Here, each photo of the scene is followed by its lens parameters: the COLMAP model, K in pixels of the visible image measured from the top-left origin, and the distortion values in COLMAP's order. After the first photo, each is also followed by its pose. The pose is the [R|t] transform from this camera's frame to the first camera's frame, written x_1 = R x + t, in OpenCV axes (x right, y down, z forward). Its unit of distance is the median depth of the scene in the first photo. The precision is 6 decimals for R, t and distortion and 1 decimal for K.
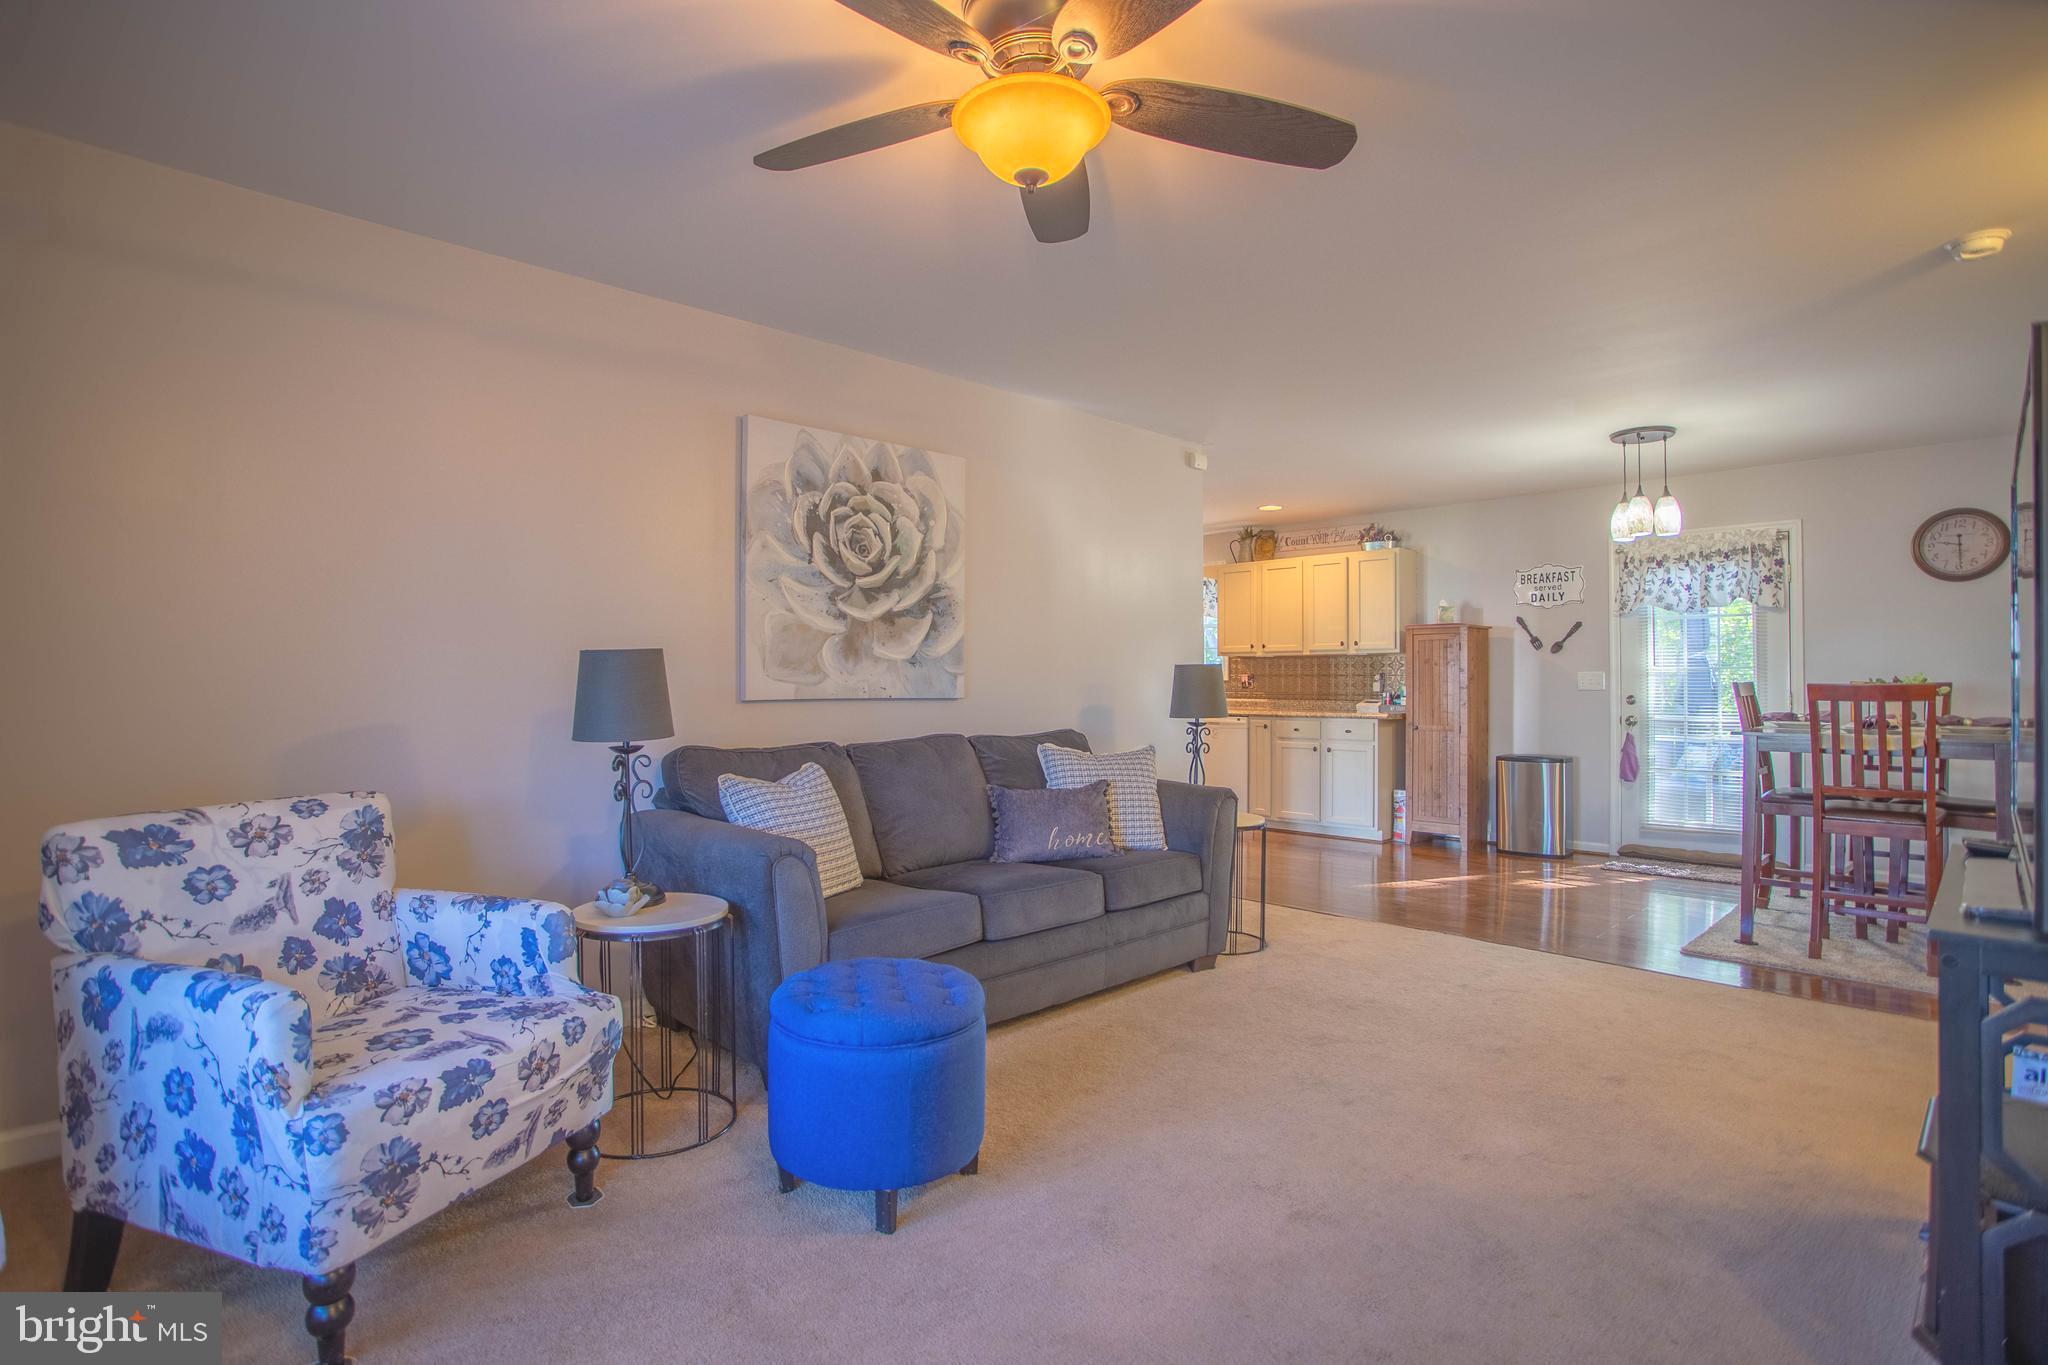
lens RADIAL K [[1031.3, 0, 1033.1], [0, 1031.3, 691.6], [0, 0, 1]] dist [-0.022290, 0.014891]
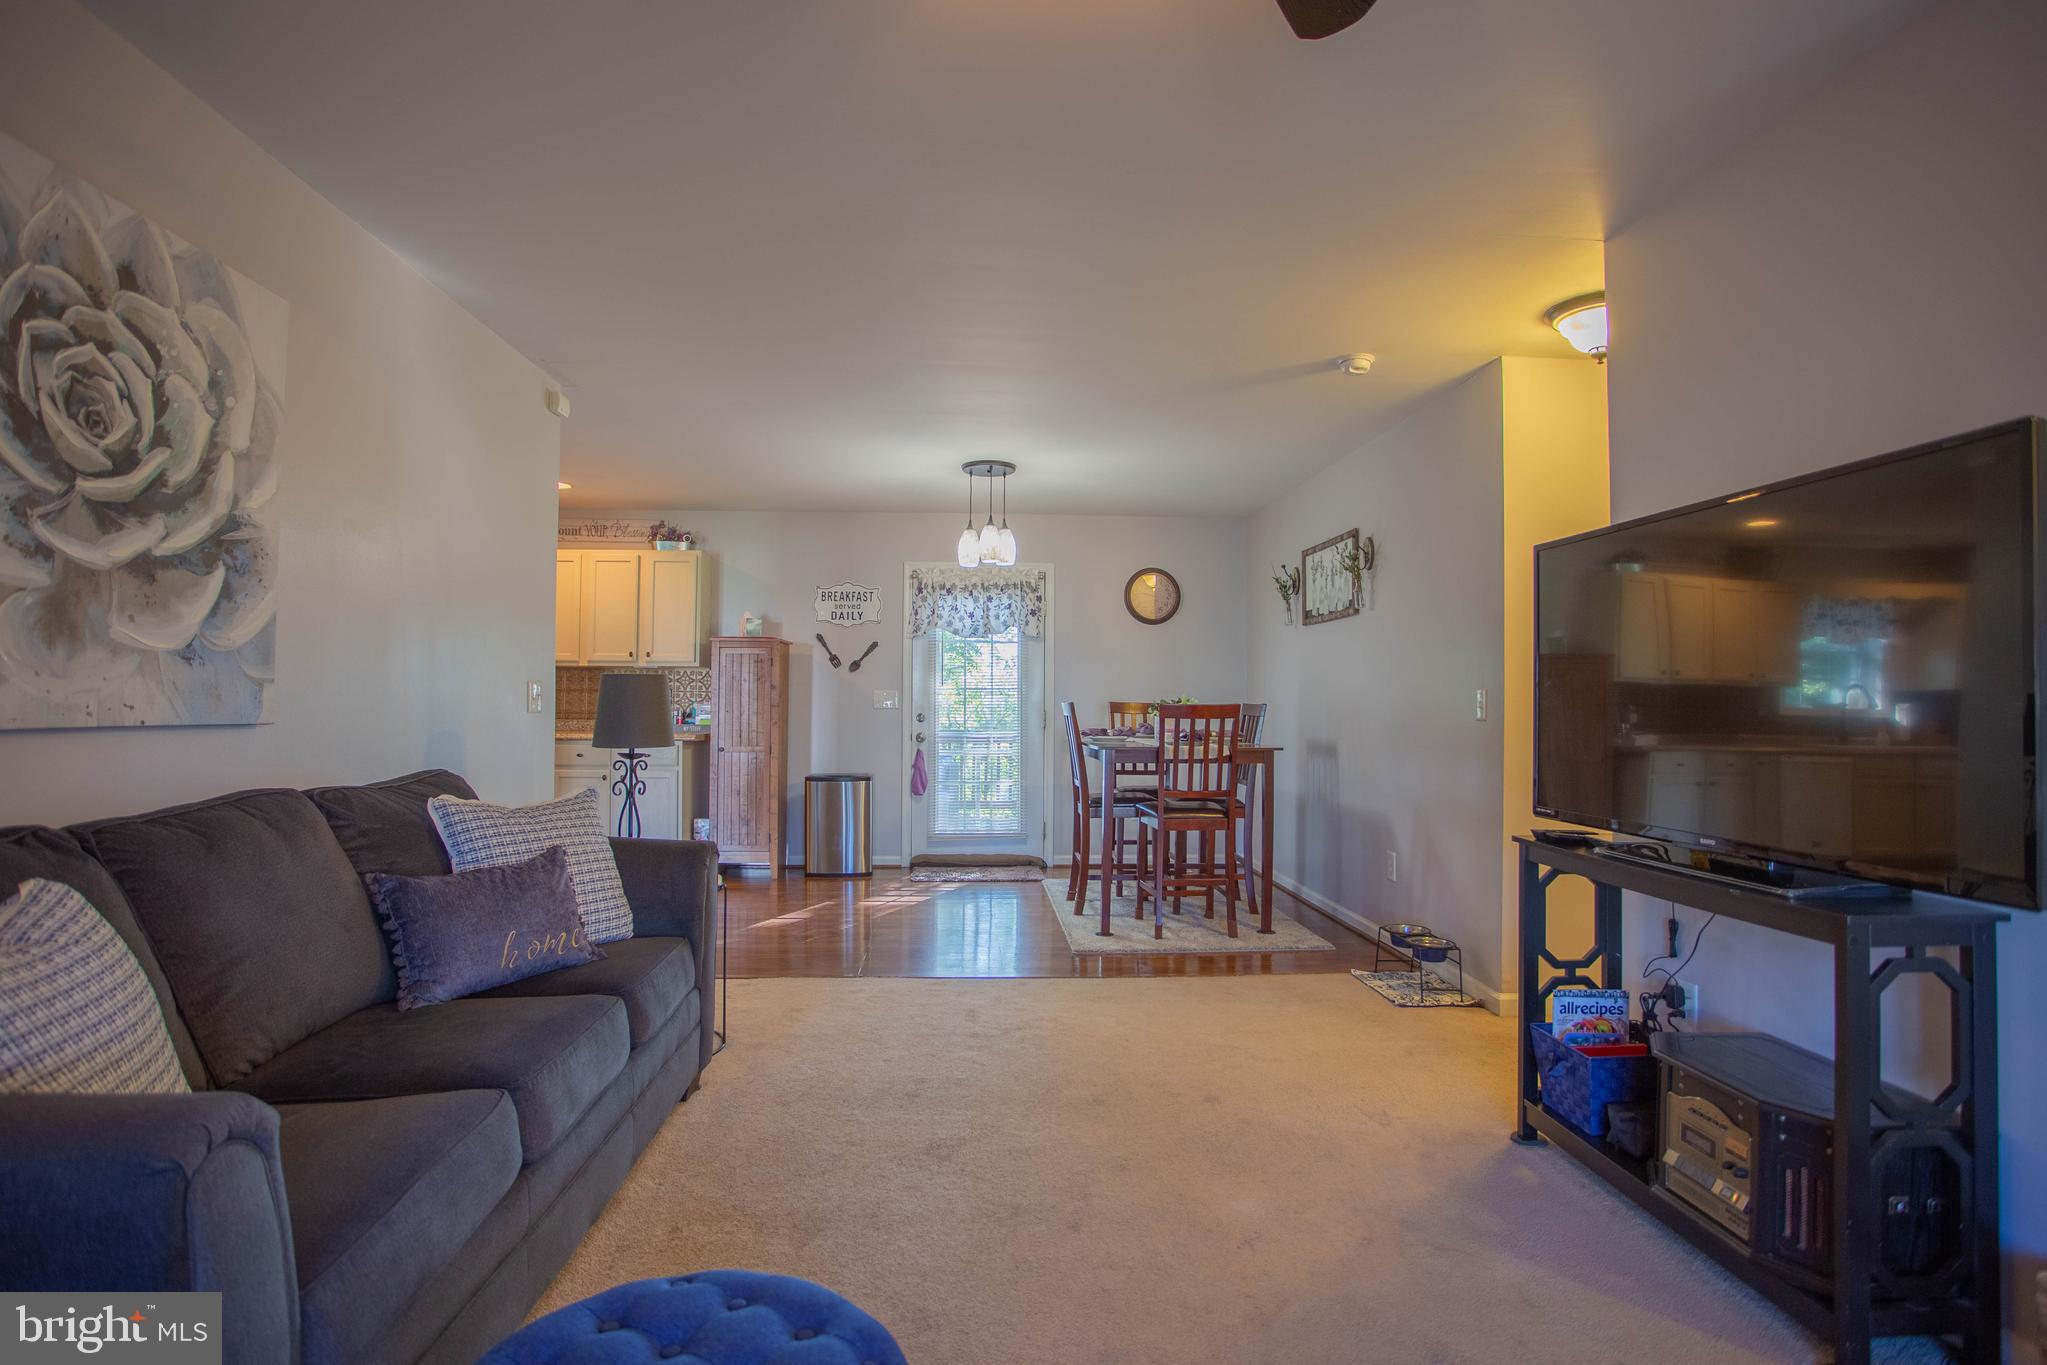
lens RADIAL K [[1030.8, 0, 1040.2], [0, 1030.8, 689.4], [0, 0, 1]] dist [-0.022290, 0.014891]
pose [[0.667793, 0.013462, 0.744225, -0.172175], [0.000633, 0.999826, -0.018654, -0.001425], [-0.744346, 0.012928, 0.667669, 0.266208]]
